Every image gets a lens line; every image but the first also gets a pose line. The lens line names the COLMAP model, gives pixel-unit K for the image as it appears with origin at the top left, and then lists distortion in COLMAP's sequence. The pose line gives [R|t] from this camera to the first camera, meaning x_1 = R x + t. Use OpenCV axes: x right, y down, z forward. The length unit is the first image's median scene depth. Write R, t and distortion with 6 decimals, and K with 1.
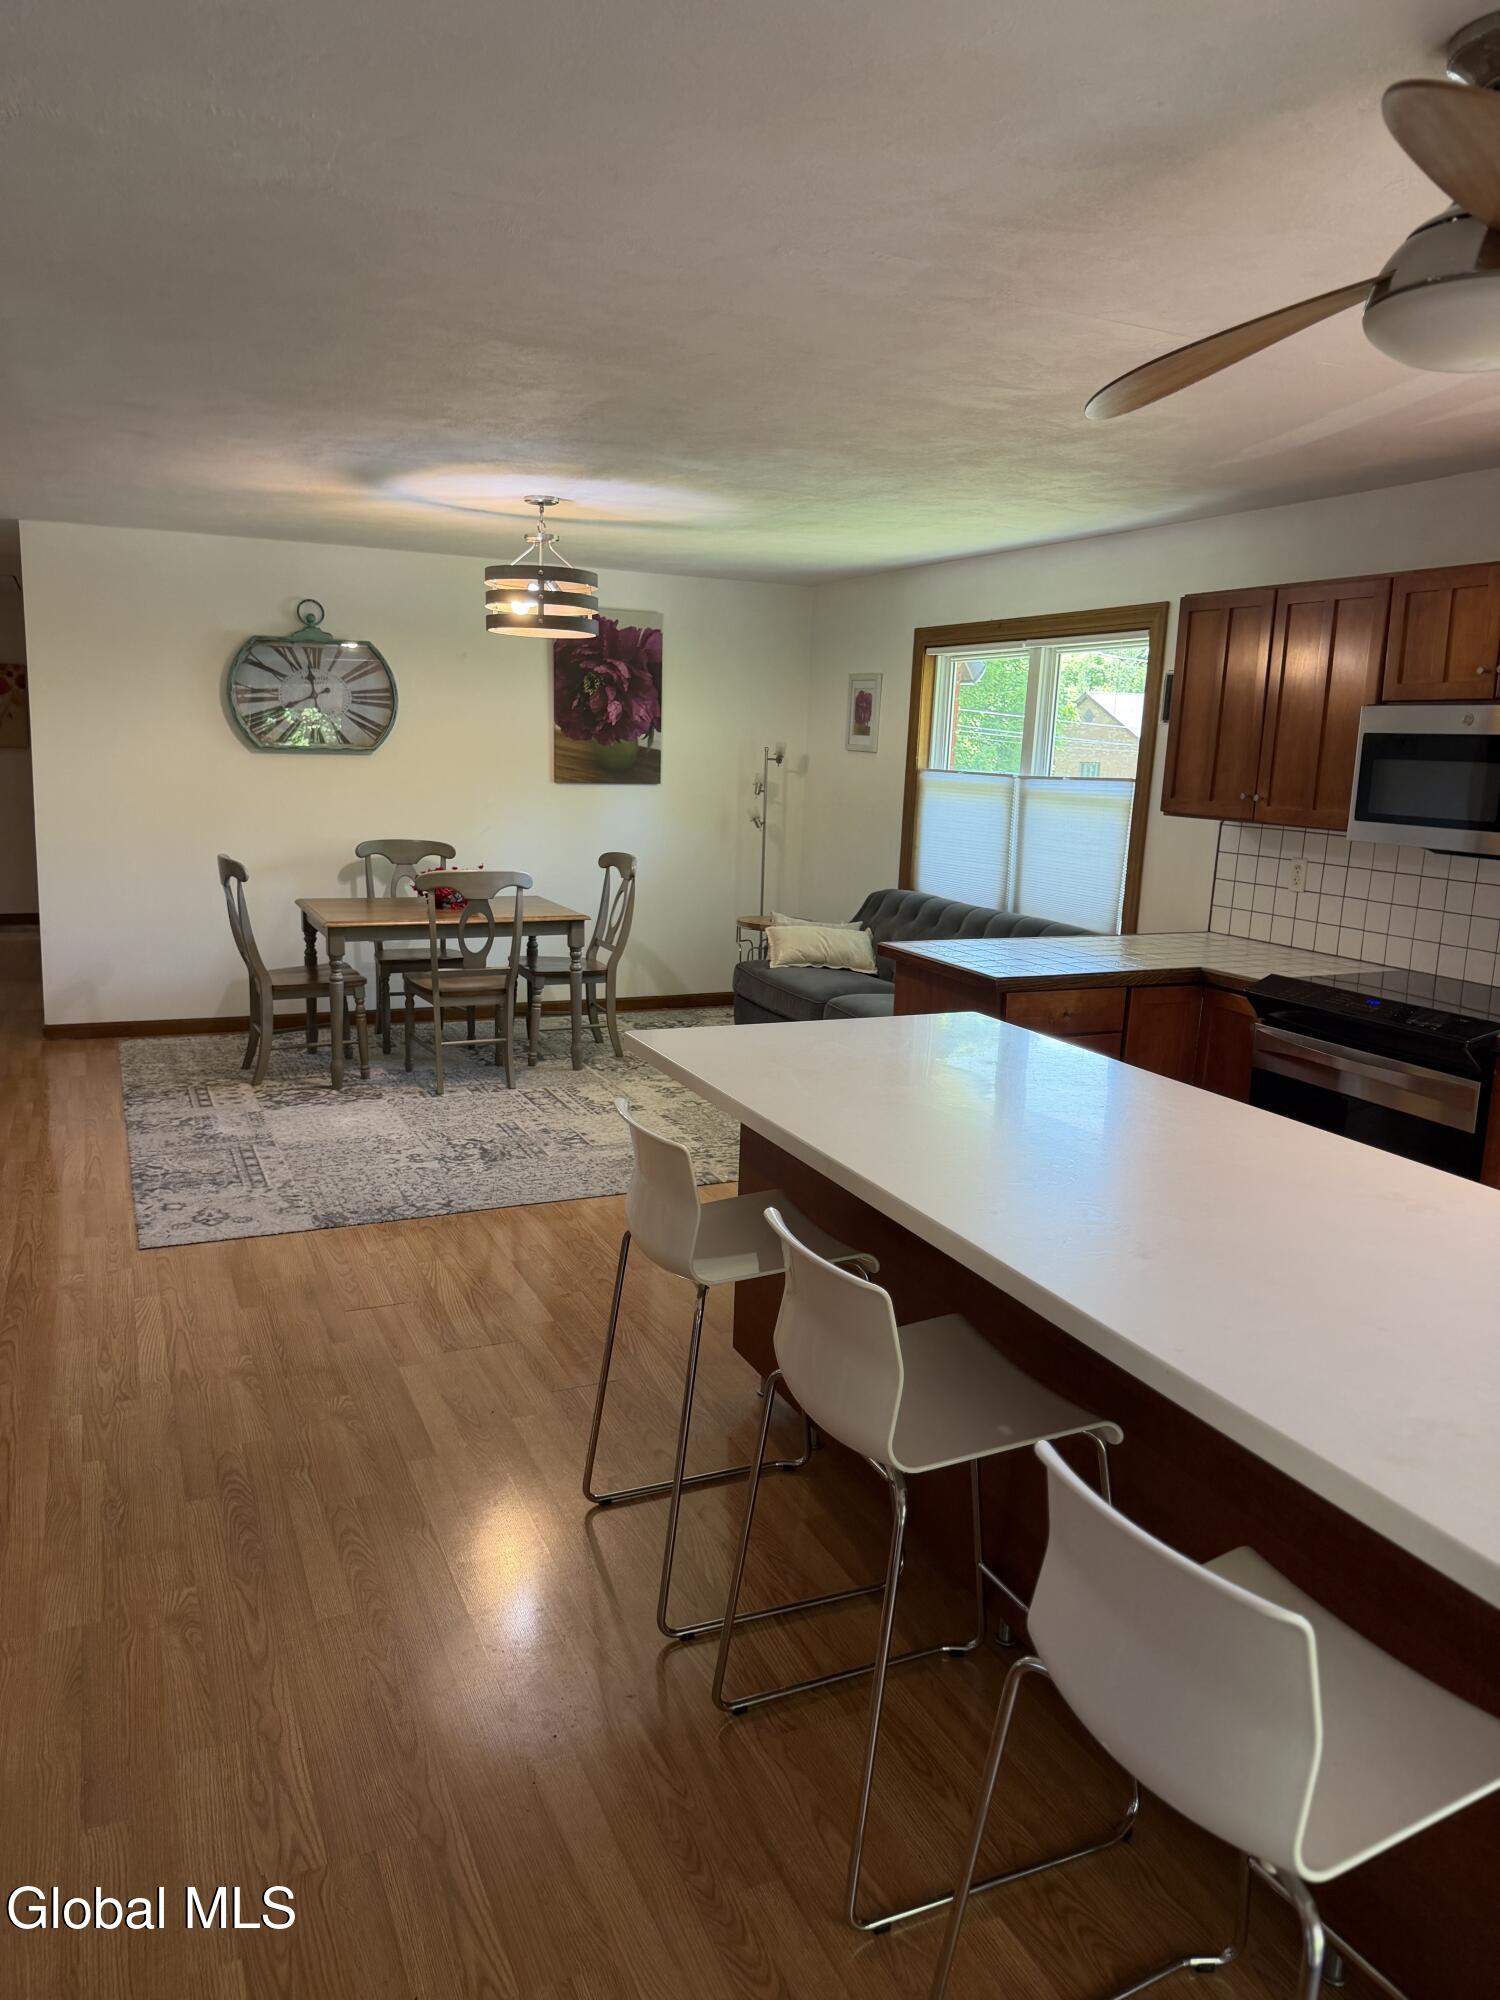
lens RADIAL K [[1406.4, 0, 753.8], [0, 1406.4, 1024.3], [0, 0, 1]] dist [0.196938, -0.395181]
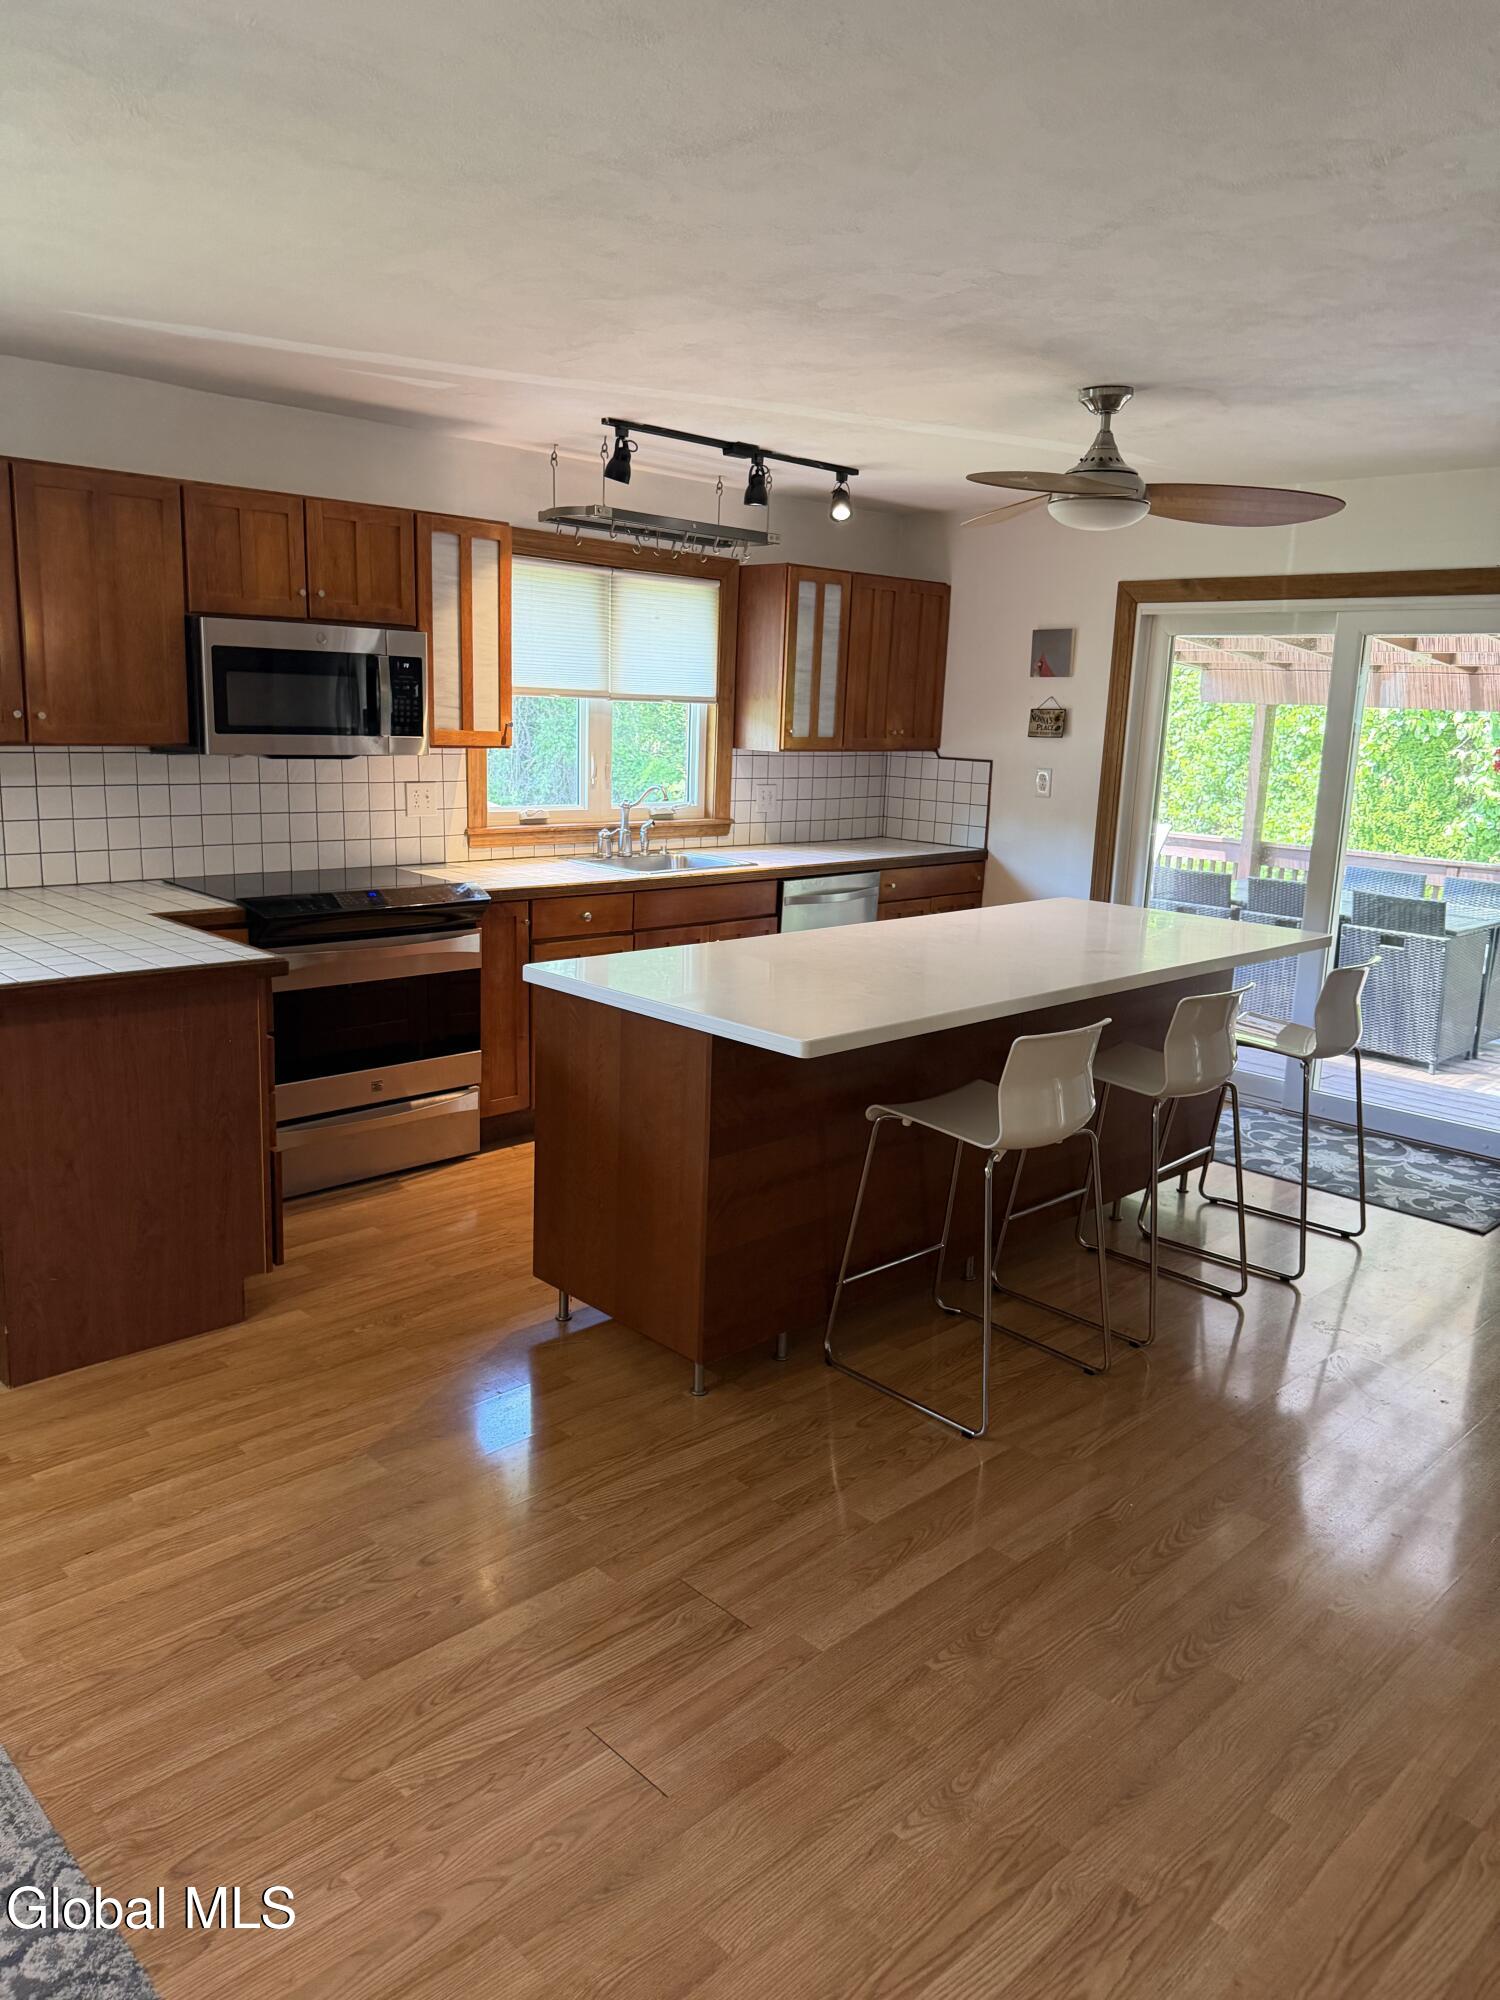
lens RADIAL K [[1414.5, 0, 745.0], [0, 1414.5, 1009.1], [0, 0, 1]] dist [0.140425, -0.226066]
pose [[-0.341548, -0.244485, 0.907509, -0.550019], [0.140585, 0.941421, 0.306531, -0.180043], [-0.929290, 0.232278, -0.287170, 0.825222]]
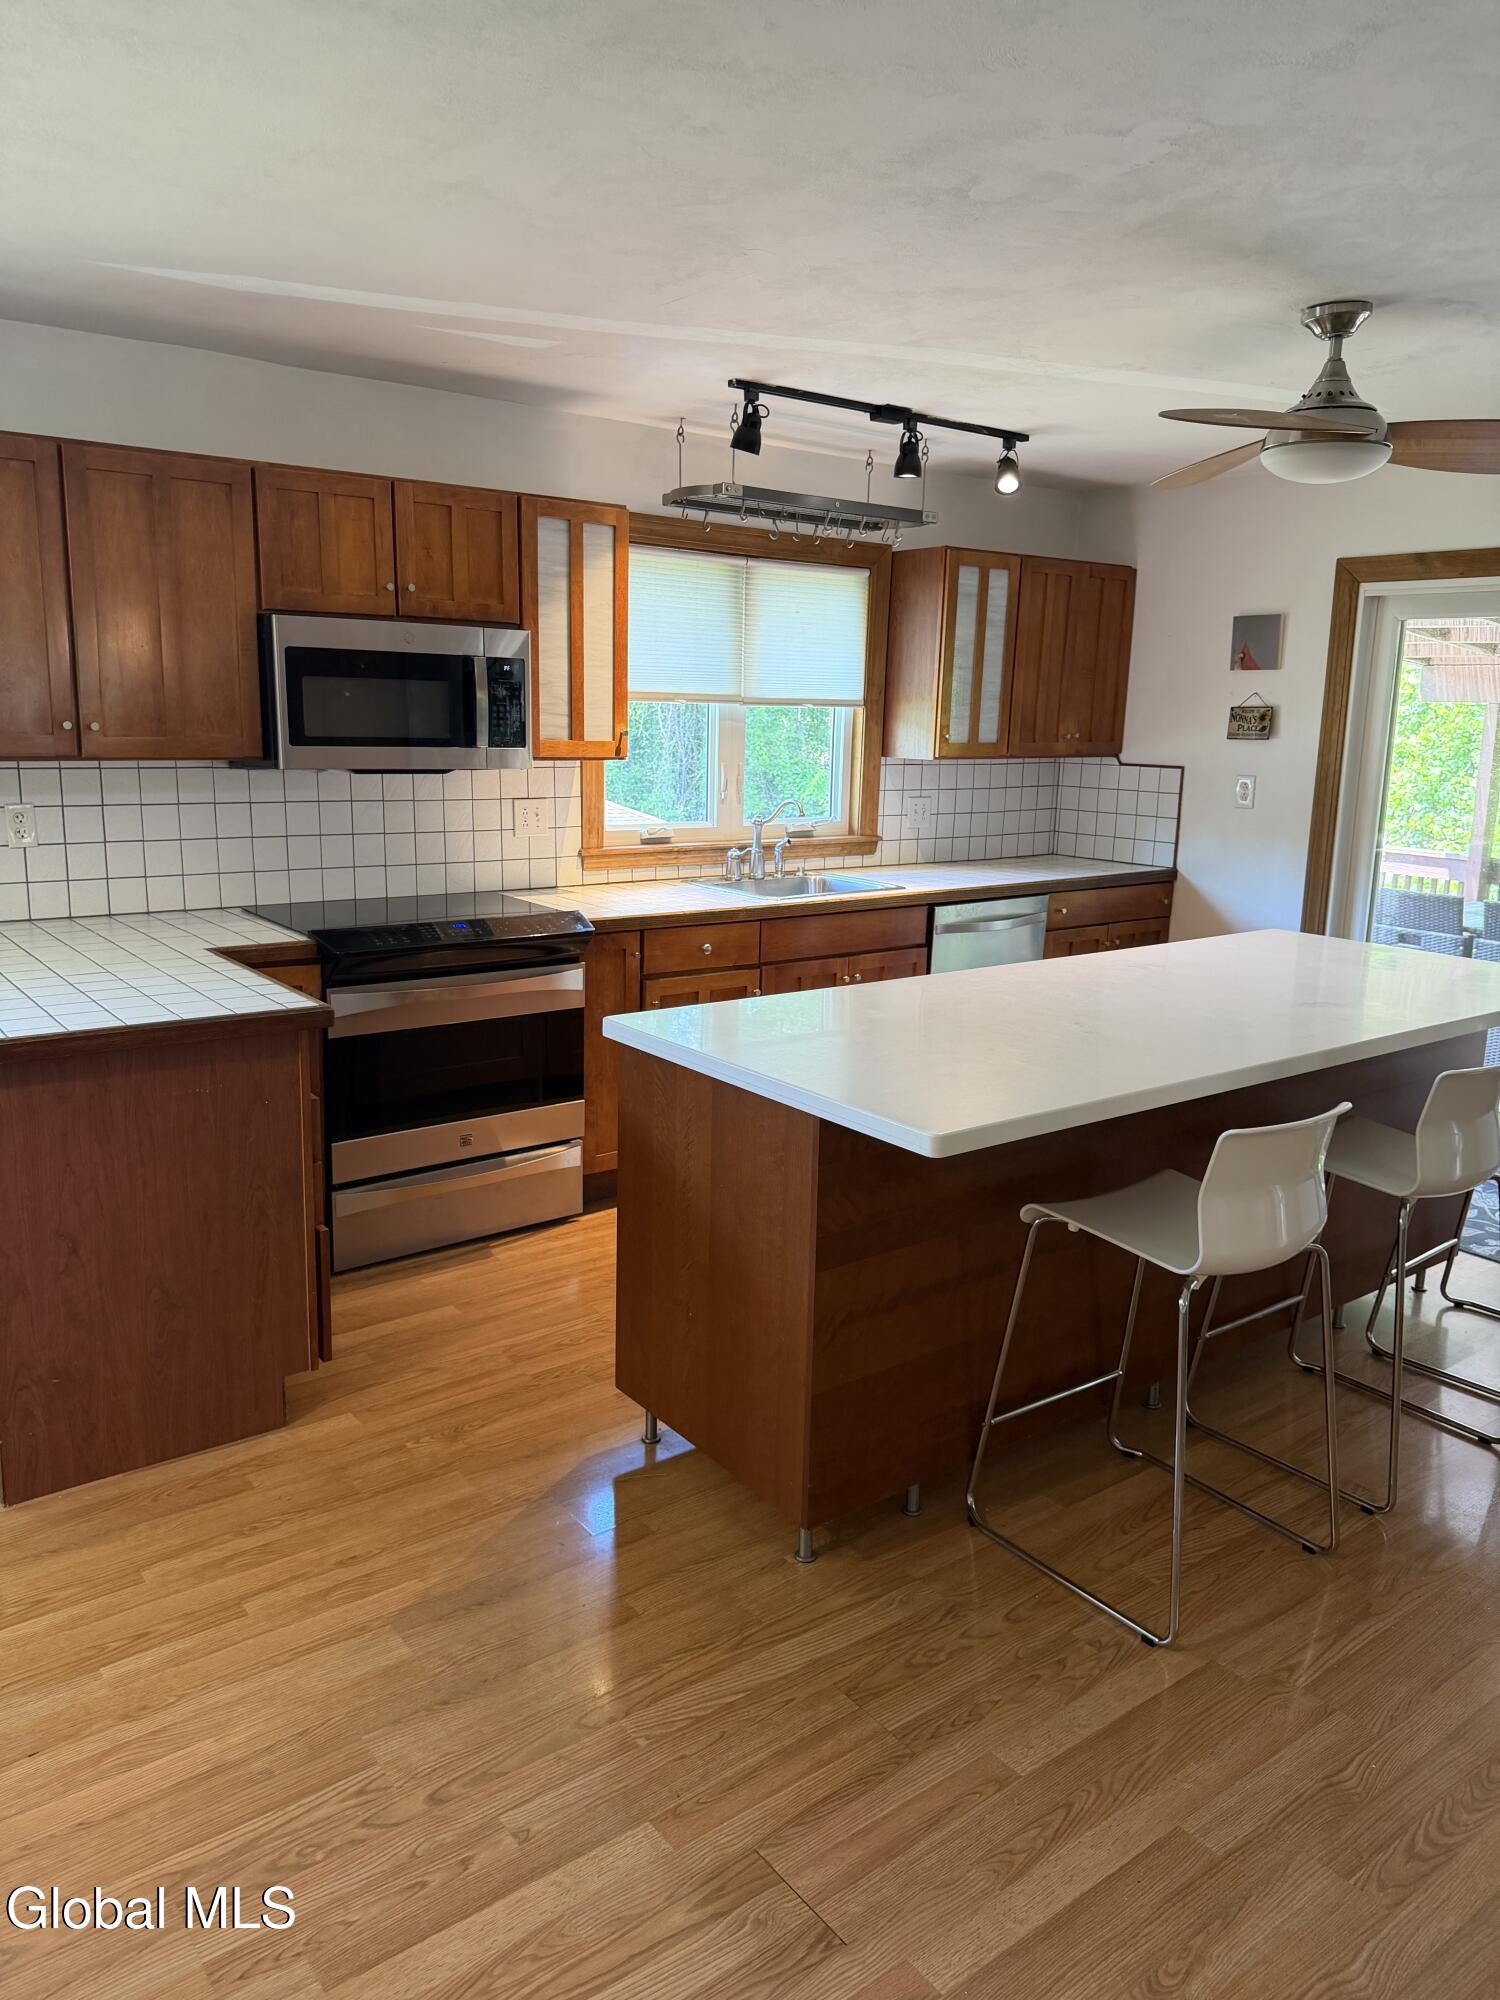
lens RADIAL K [[1414.5, 0, 745.0], [0, 1414.5, 1009.1], [0, 0, 1]] dist [0.140425, -0.226066]
pose [[-0.228097, -0.240618, 0.943438, -0.436706], [0.163914, 0.945661, 0.280815, -0.158990], [-0.959742, 0.218695, -0.176262, 0.768256]]
